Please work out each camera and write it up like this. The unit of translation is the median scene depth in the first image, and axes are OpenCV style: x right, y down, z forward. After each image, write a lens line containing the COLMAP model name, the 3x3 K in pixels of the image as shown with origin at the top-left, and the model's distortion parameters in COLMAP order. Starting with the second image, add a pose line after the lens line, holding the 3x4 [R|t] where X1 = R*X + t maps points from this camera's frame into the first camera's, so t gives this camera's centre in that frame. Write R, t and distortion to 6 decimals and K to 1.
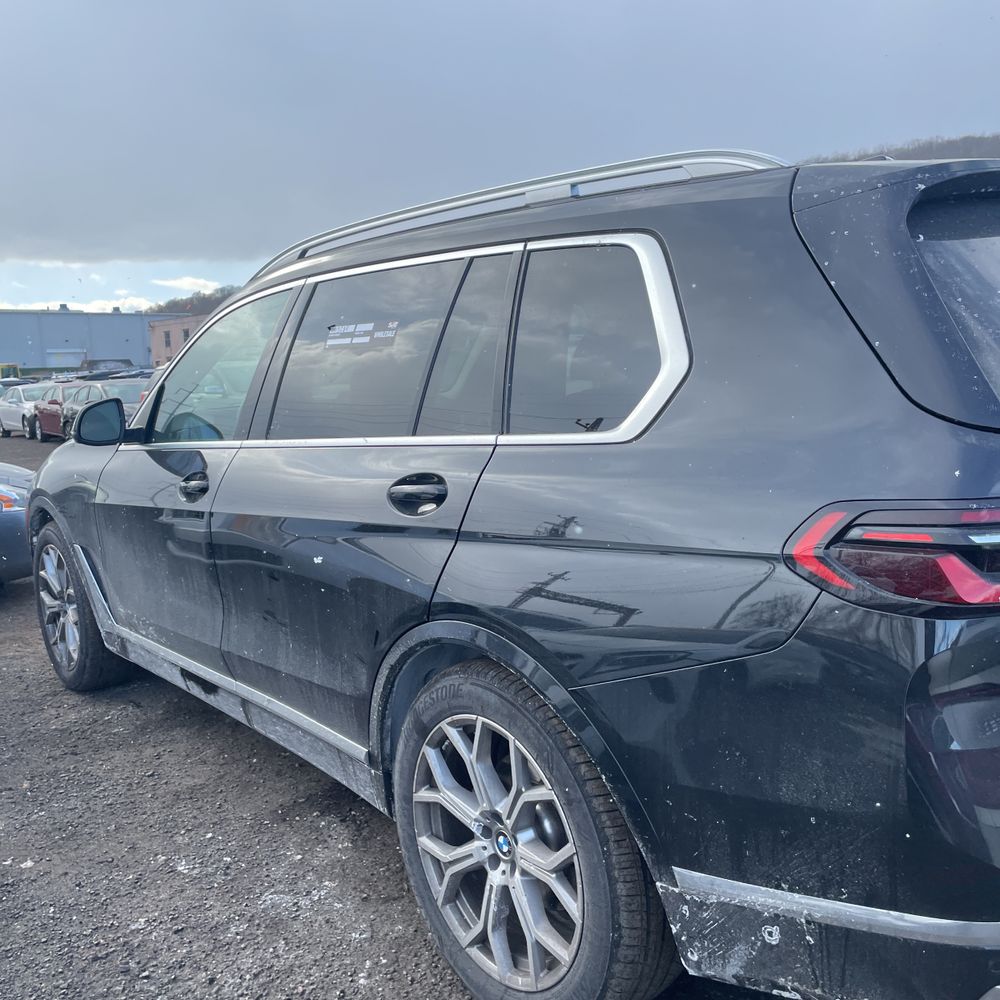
lens RADIAL K [[1009.7, 0, 496.1], [0, 1009.7, 492.1], [0, 0, 1]] dist [0.102457, -0.149284]
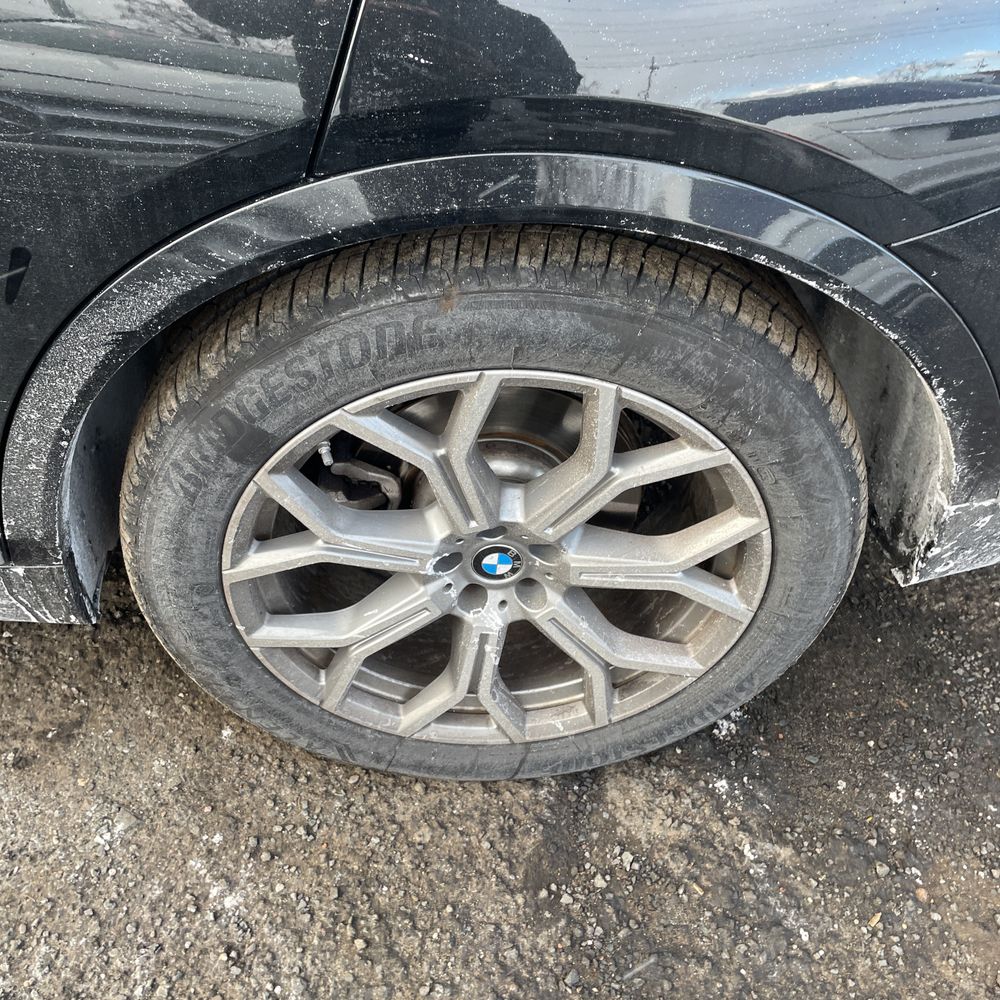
lens RADIAL K [[1015.8, 0, 511.9], [0, 1015.8, 501.7], [0, 0, 1]] dist [0.110156, -0.139318]
pose [[0.580088, -0.510632, 0.634628, -0.277129], [0.025066, 0.789933, 0.612681, 0.008760], [-0.814168, -0.339501, 0.471030, 0.718821]]
